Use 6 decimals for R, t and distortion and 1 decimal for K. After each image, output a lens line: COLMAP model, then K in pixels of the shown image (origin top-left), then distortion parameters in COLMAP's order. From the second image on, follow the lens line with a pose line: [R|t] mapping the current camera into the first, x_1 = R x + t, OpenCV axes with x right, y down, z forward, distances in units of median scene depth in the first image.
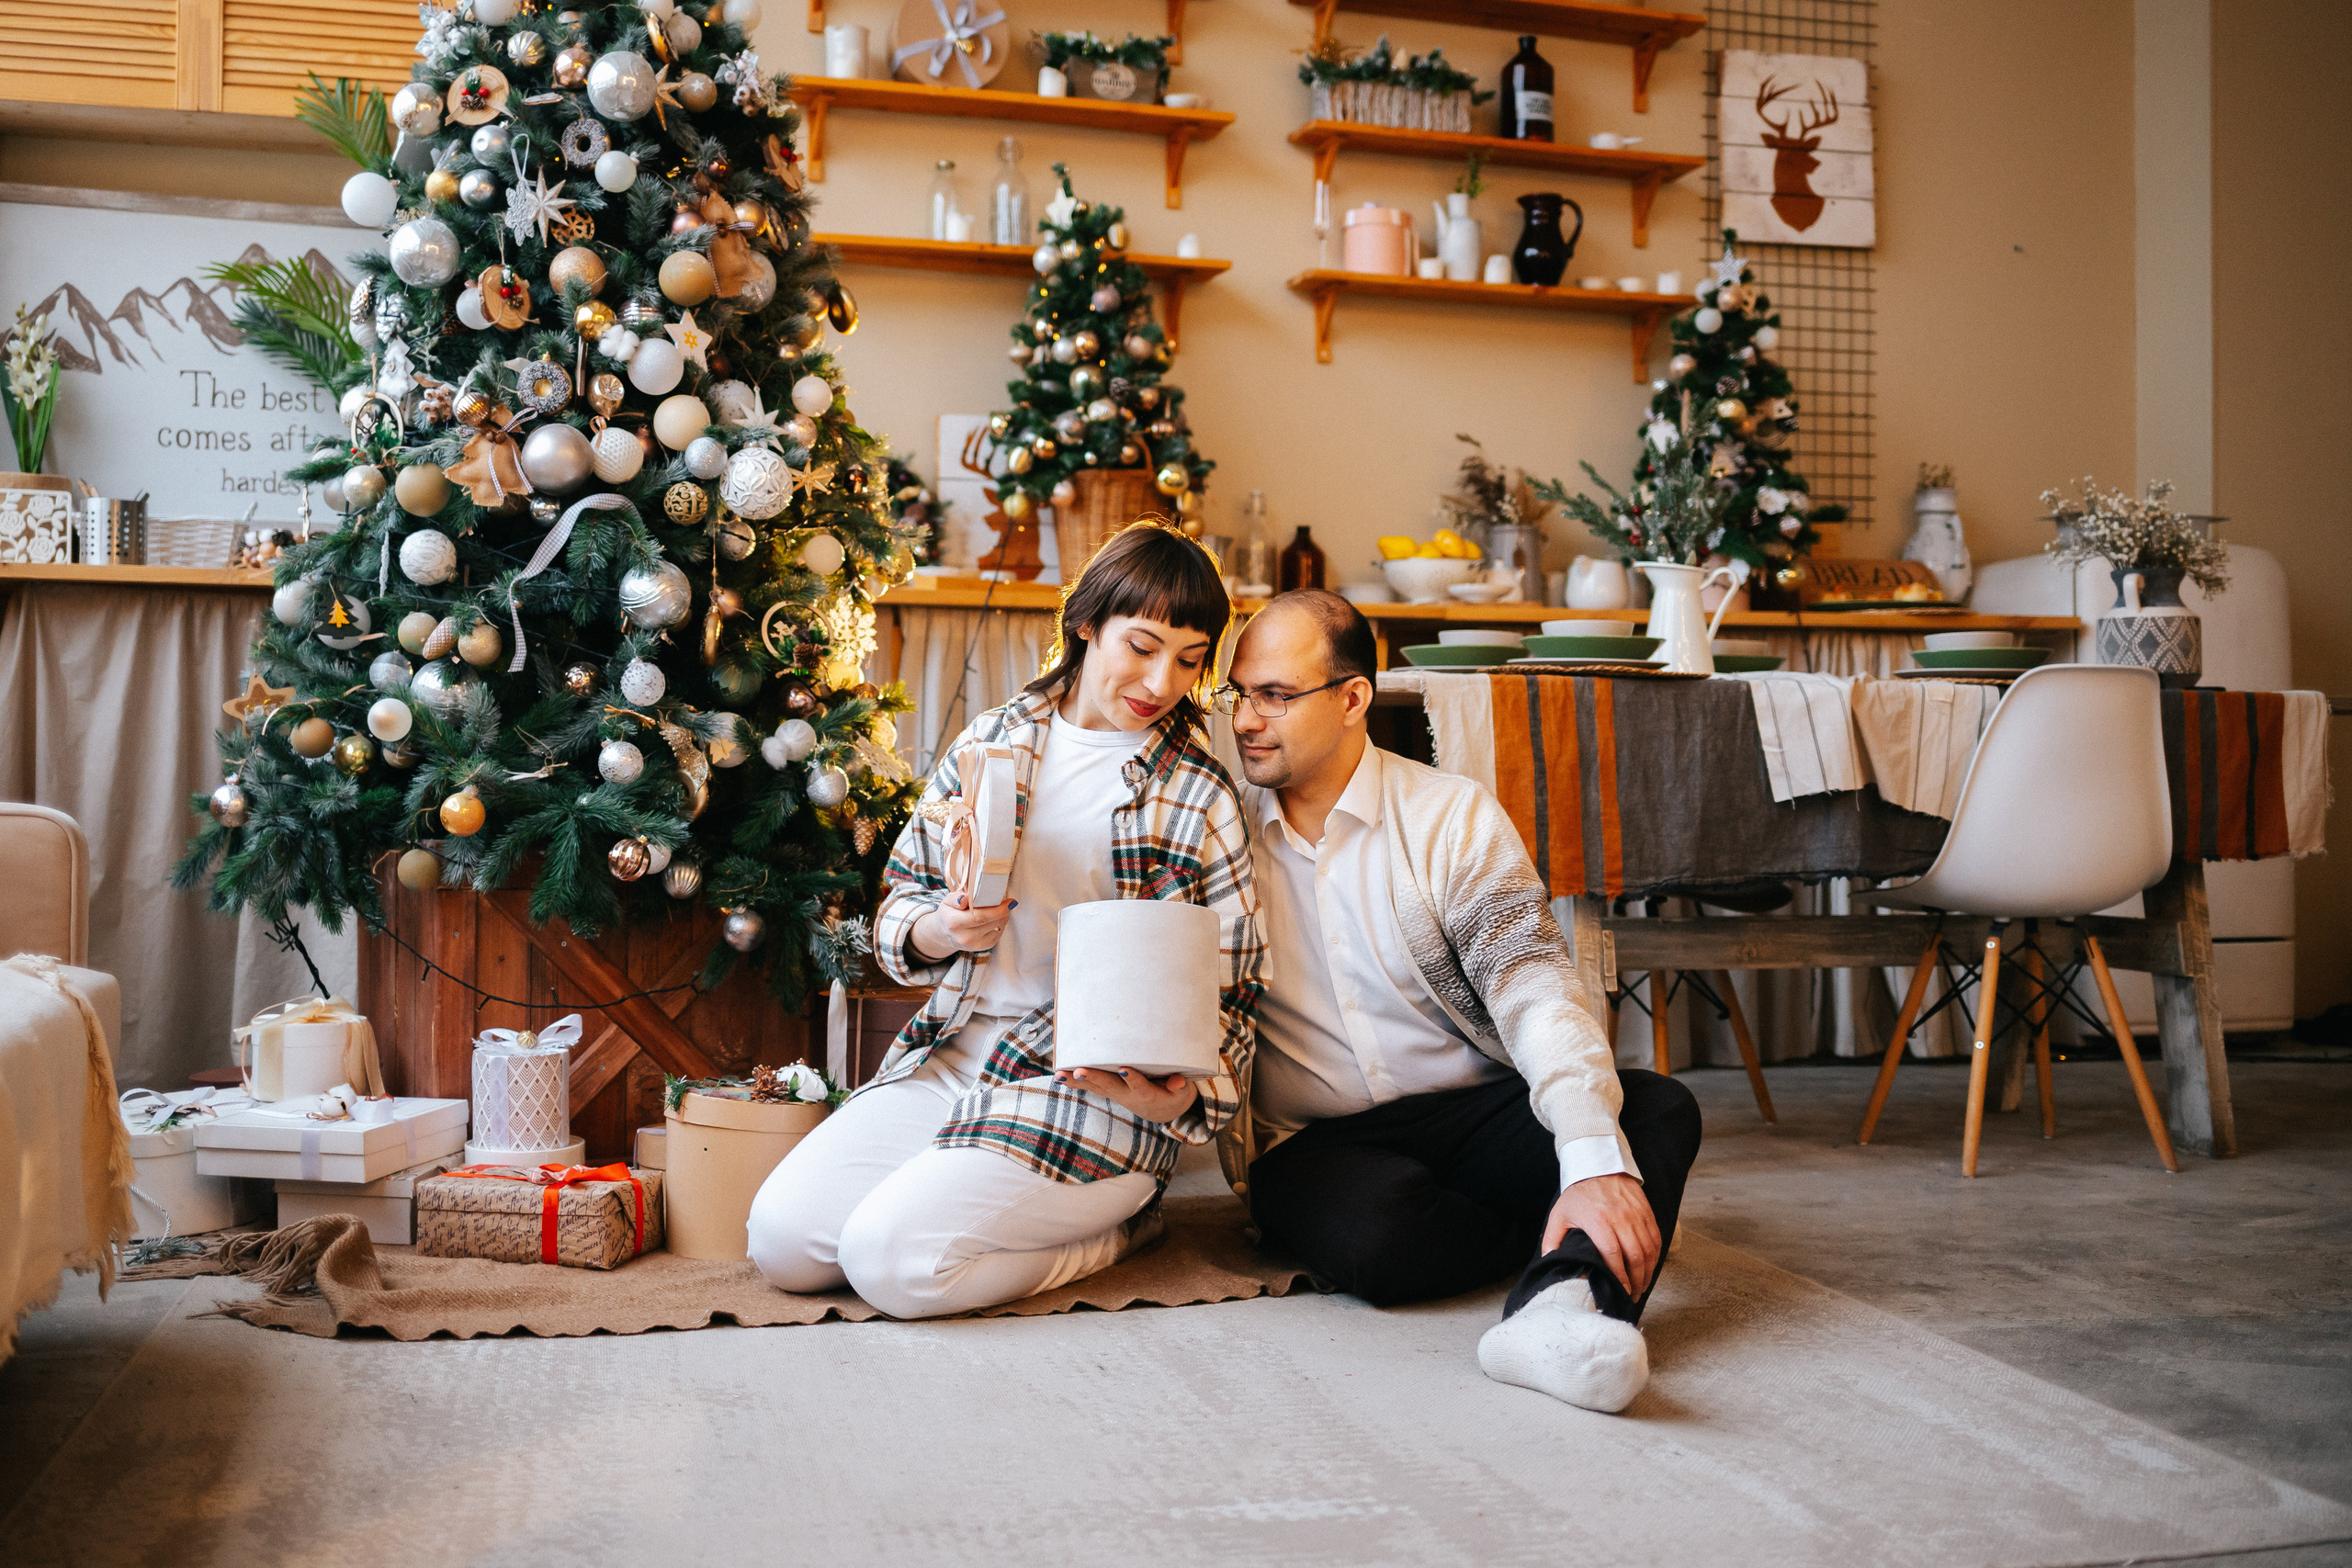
lens RADIAL K [[2419.2, 0, 1134.4], [0, 2419.2, 748.4], [0, 0, 1]] dist [-0.066692, 0.039103]
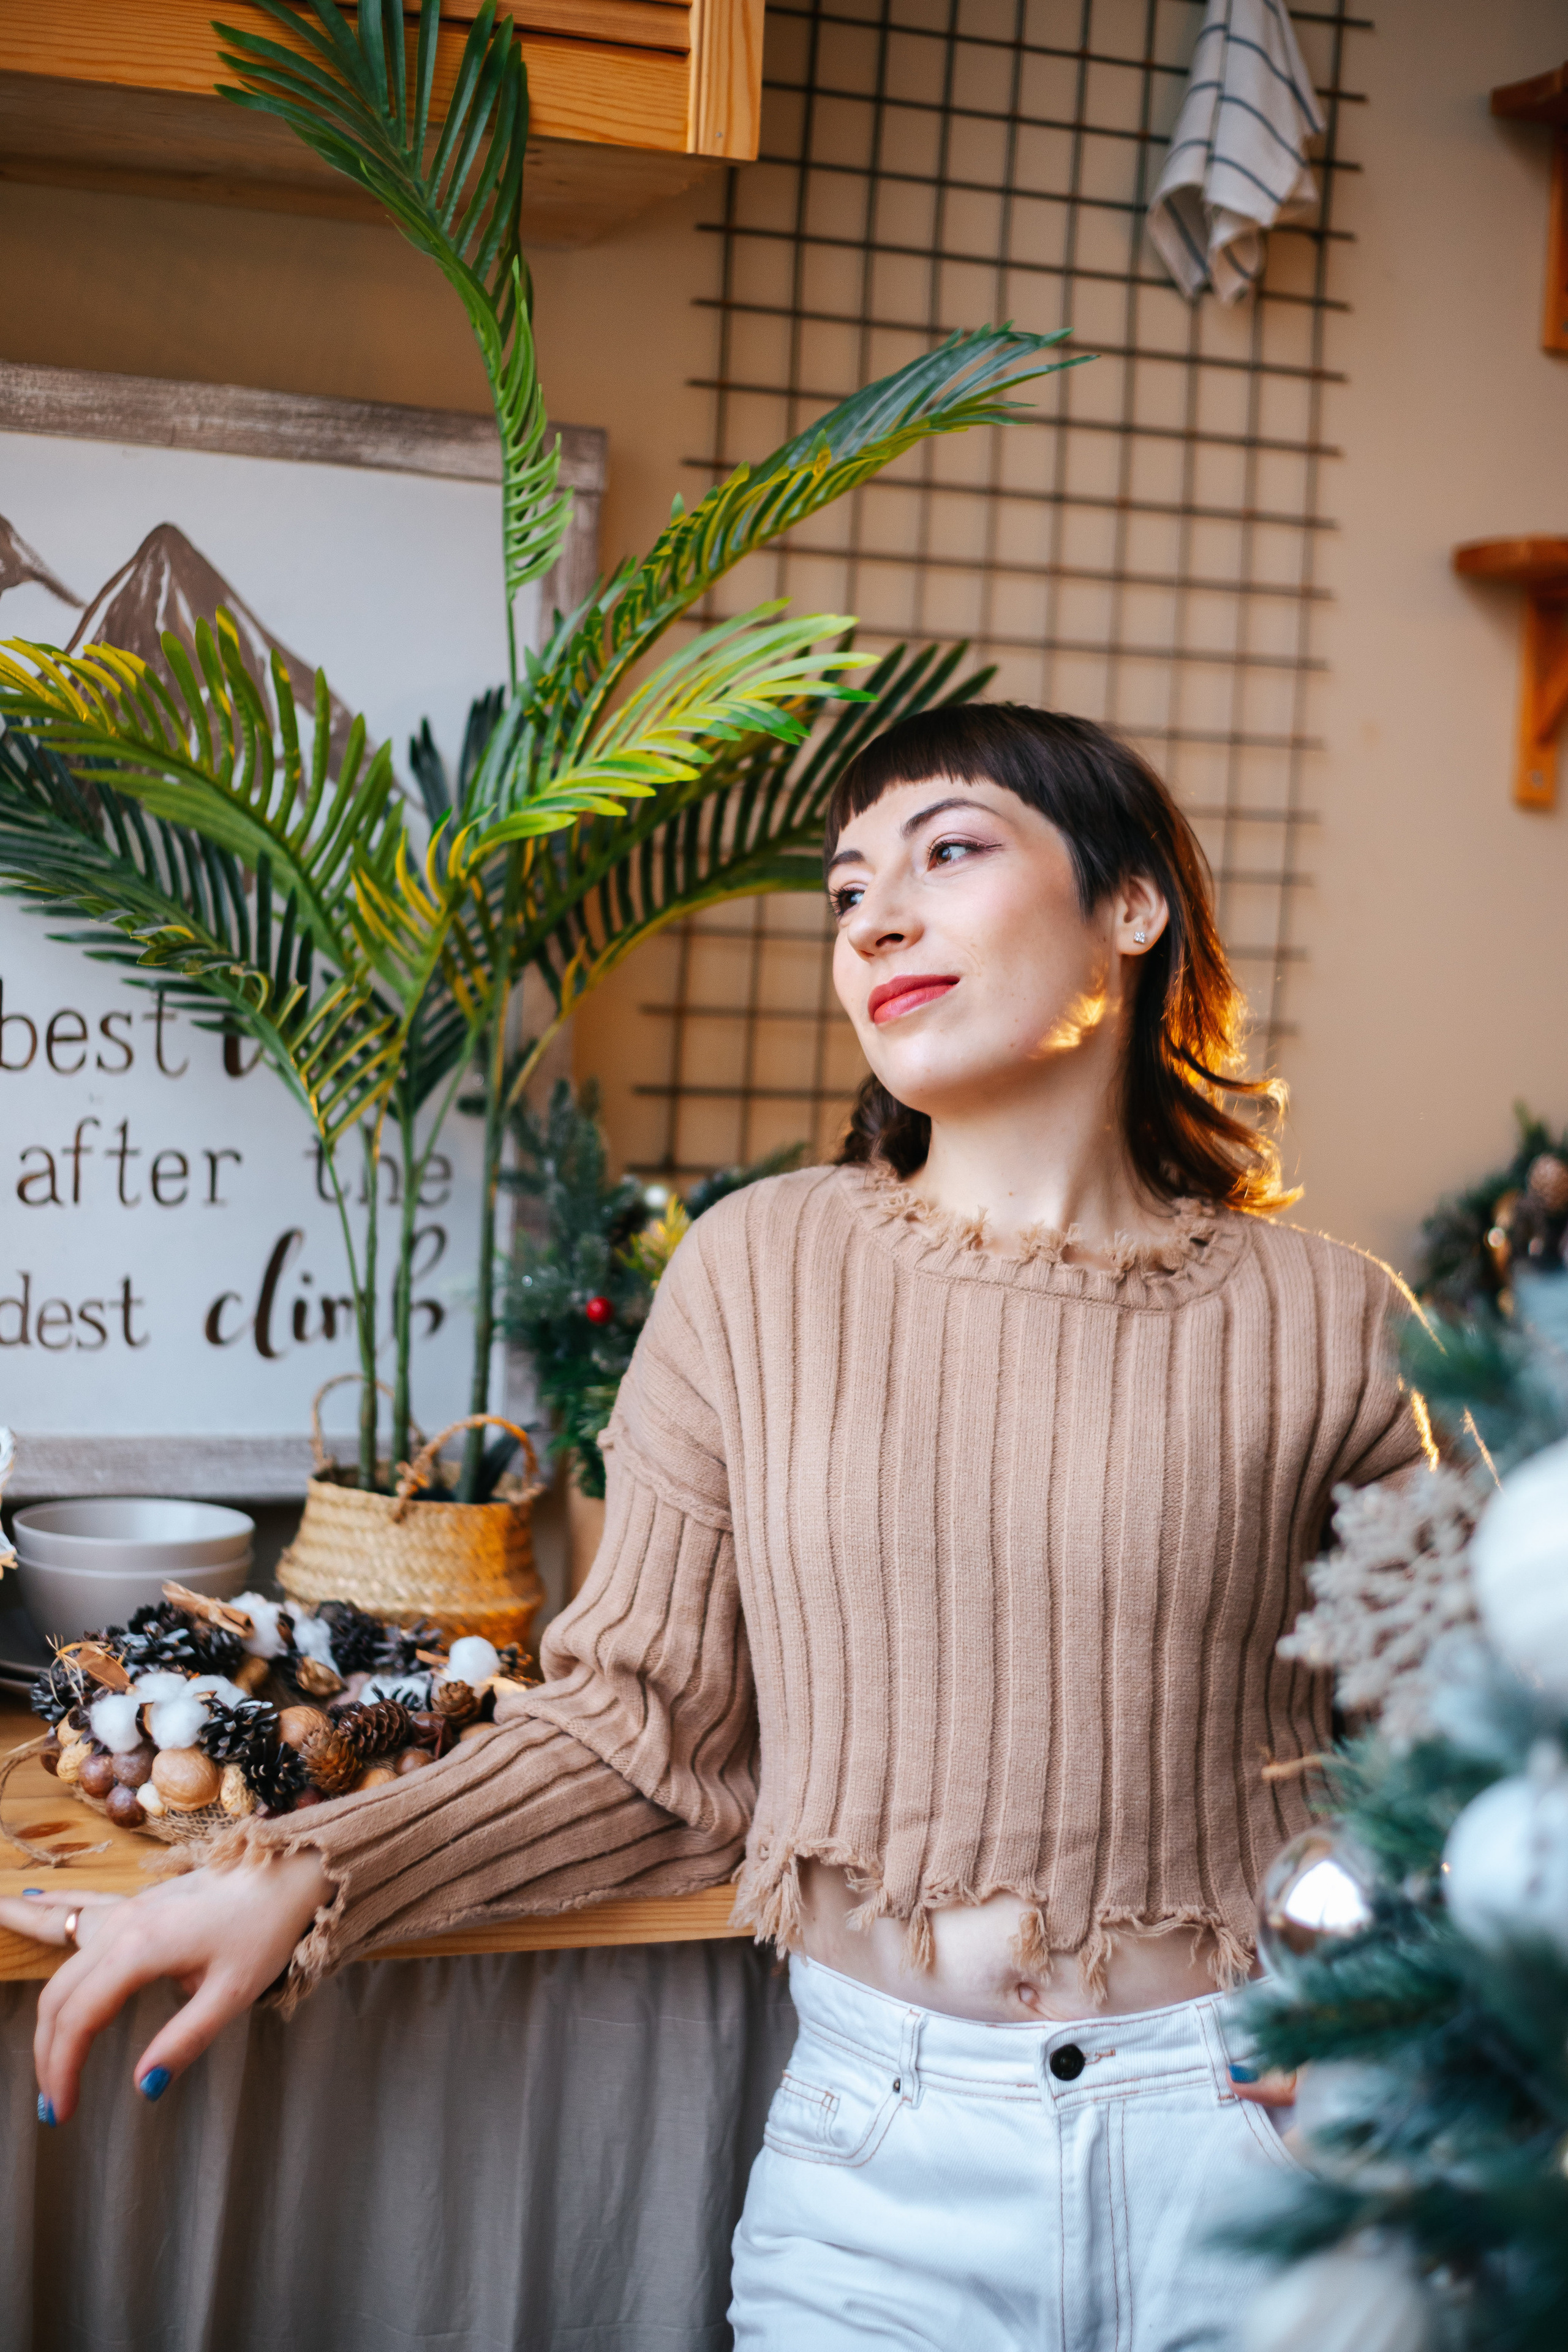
lens RADIAL K [[3483.3, 0, 784.9], [0, 3483.3, 1218.8], [0, 0, 1]] dist [-0.100840, 0.050691]
pose [[0.995760, 0.041225, 0.082238, -0.295724], [-0.049257, 0.993951, 0.098159, -0.167831], [-0.077694, -0.101793, 0.991767, 0.553215]]
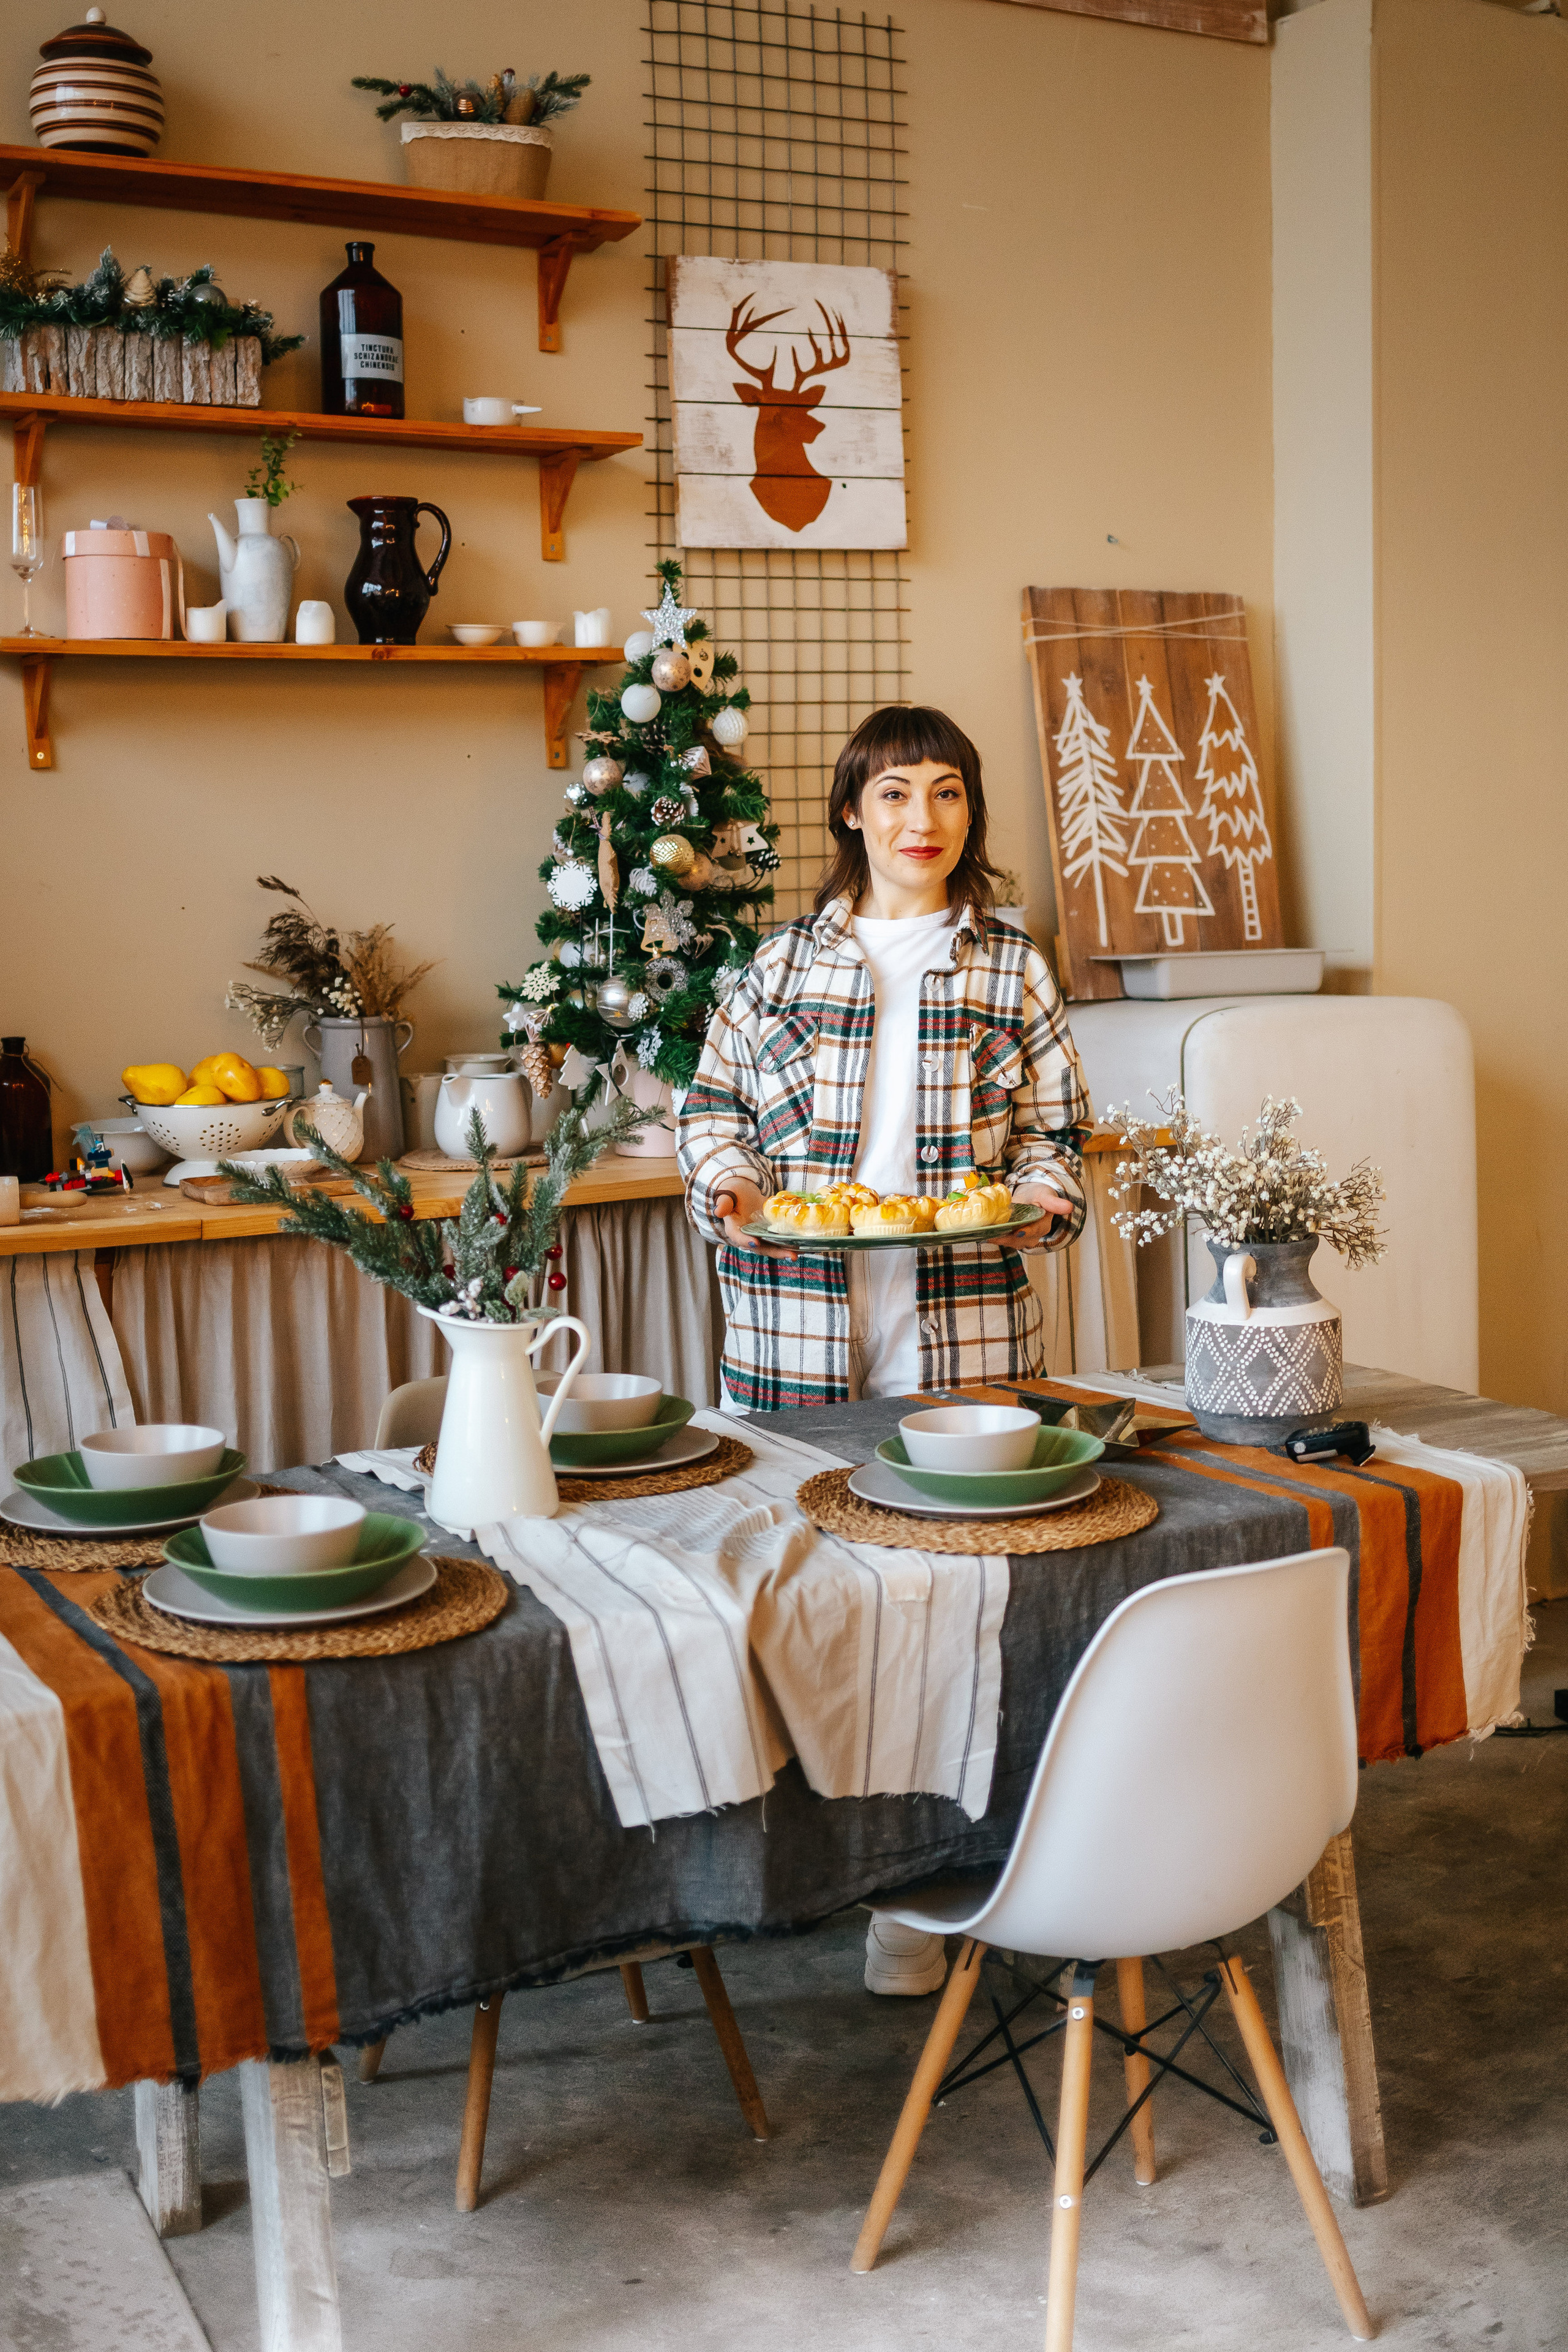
lens RADIAL K [[2730.0, 0, 863.4], [0, 2730.0, 1073.9], [0, 0, 1]] dist [-0.080381, 0.041670]
pose [[0.973296, -0.039950, 0.226052, 0.140315], [0.018284, 0.995103, 0.097140, -0.164474], [-0.228826, -0.090413, 0.969260, 0.290084]]
